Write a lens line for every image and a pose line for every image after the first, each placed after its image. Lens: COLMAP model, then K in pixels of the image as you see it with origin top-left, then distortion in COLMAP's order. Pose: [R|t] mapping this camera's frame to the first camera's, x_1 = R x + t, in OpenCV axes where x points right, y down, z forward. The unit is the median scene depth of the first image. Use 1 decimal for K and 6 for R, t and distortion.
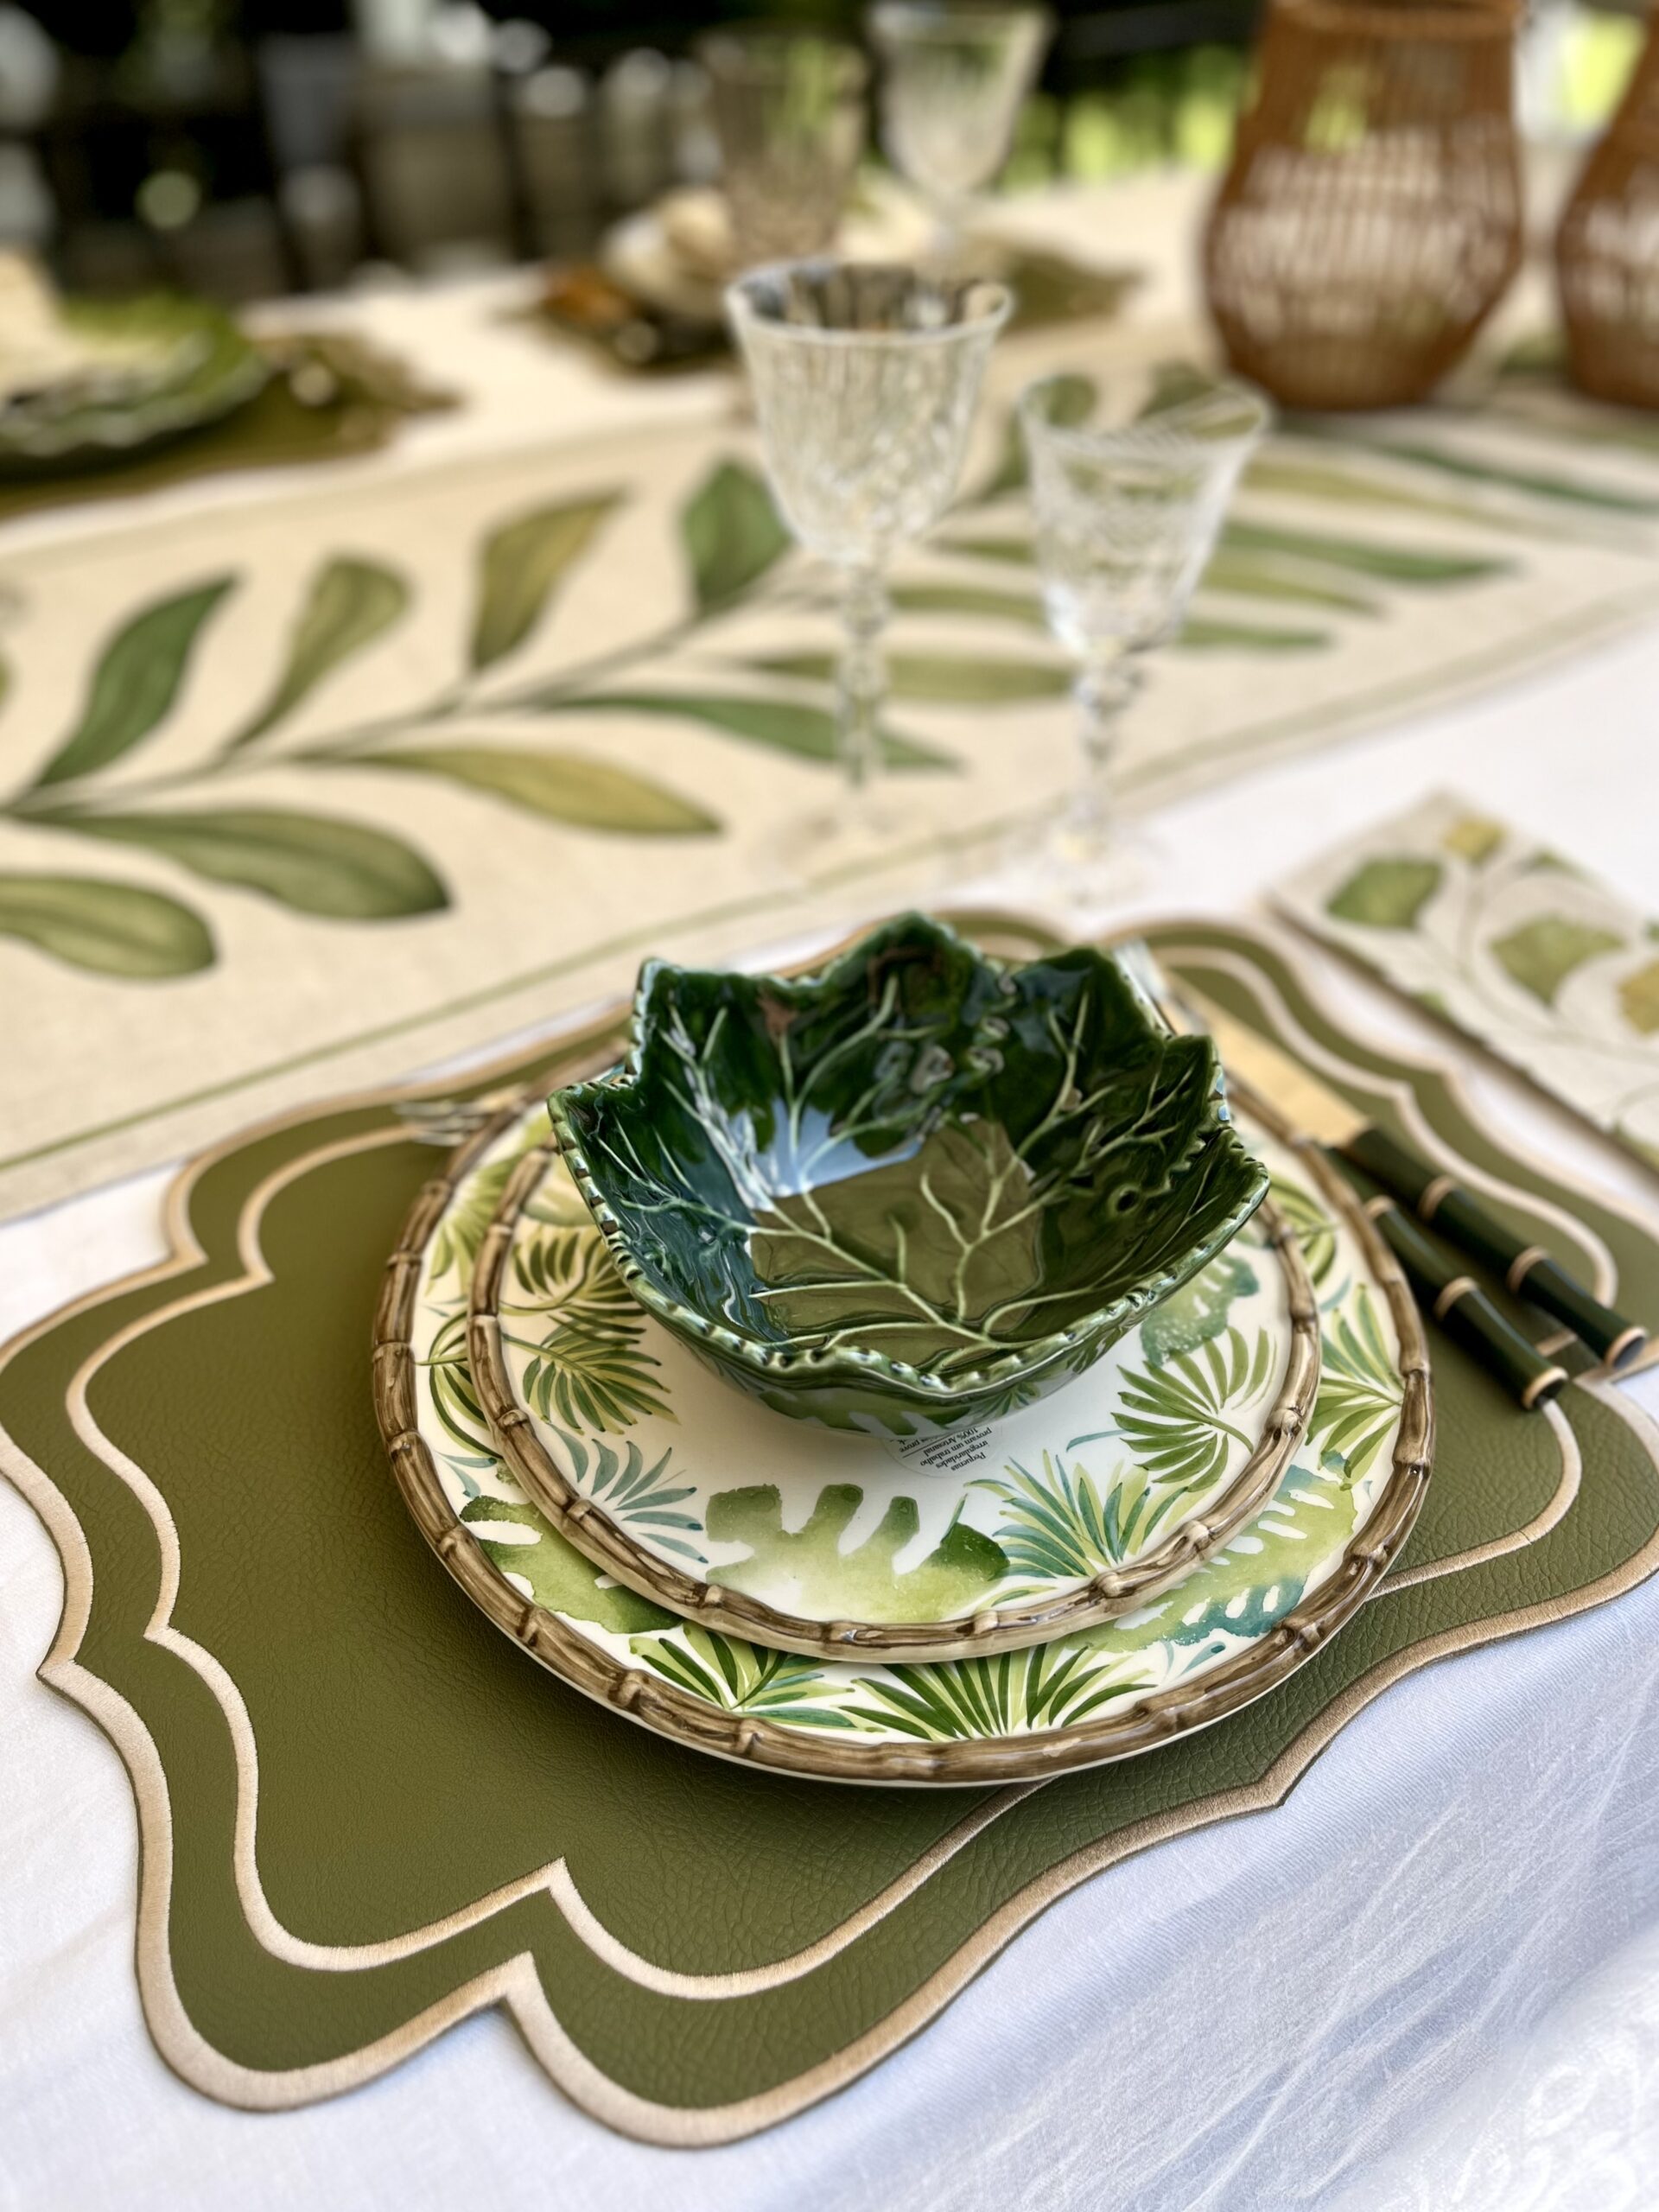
lens RADIAL K [[2045.9, 0, 830.3], [0, 2045.9, 1102.2], [0, 0, 1]] dist [0.014012, -0.014435]
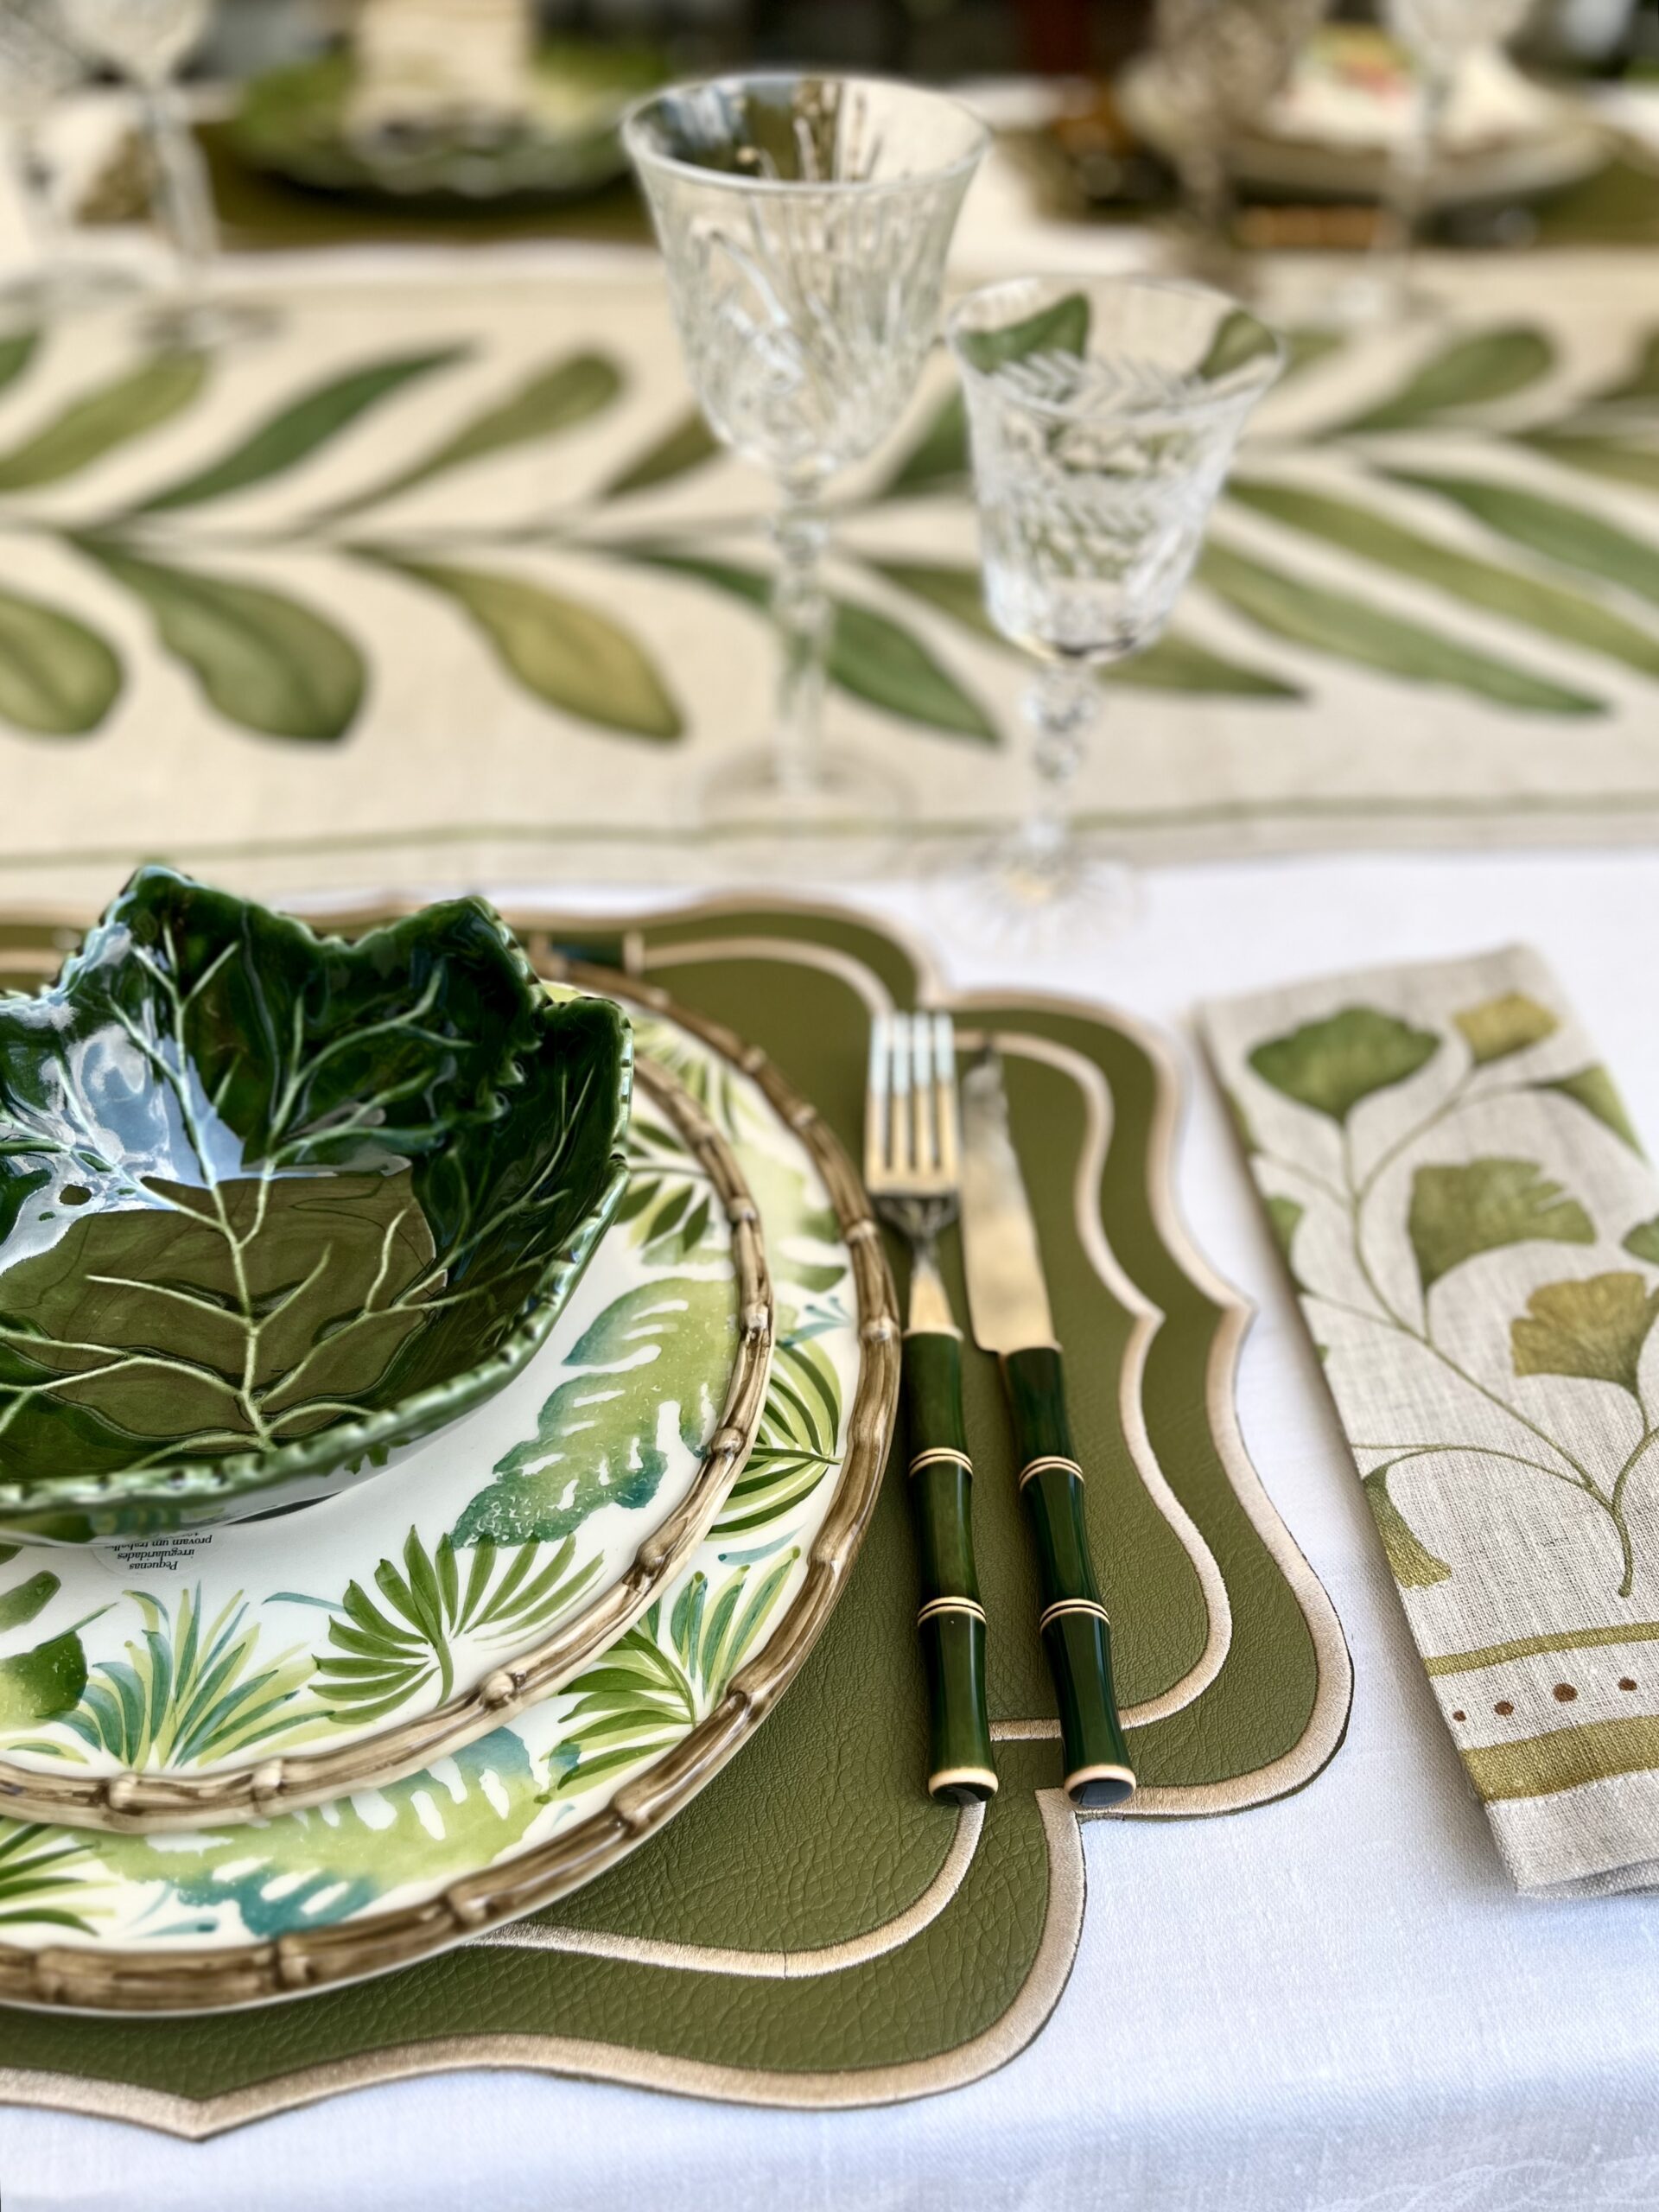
lens RADIAL K [[1984.9, 0, 759.5], [0, 1984.9, 1111.8], [0, 0, 1]] dist [-0.002380, 0.094652]
pose [[0.877540, 0.328718, -0.349097, 0.475834], [-0.294814, 0.944047, 0.147850, -0.176637], [0.378165, -0.026826, 0.925349, 0.344898]]
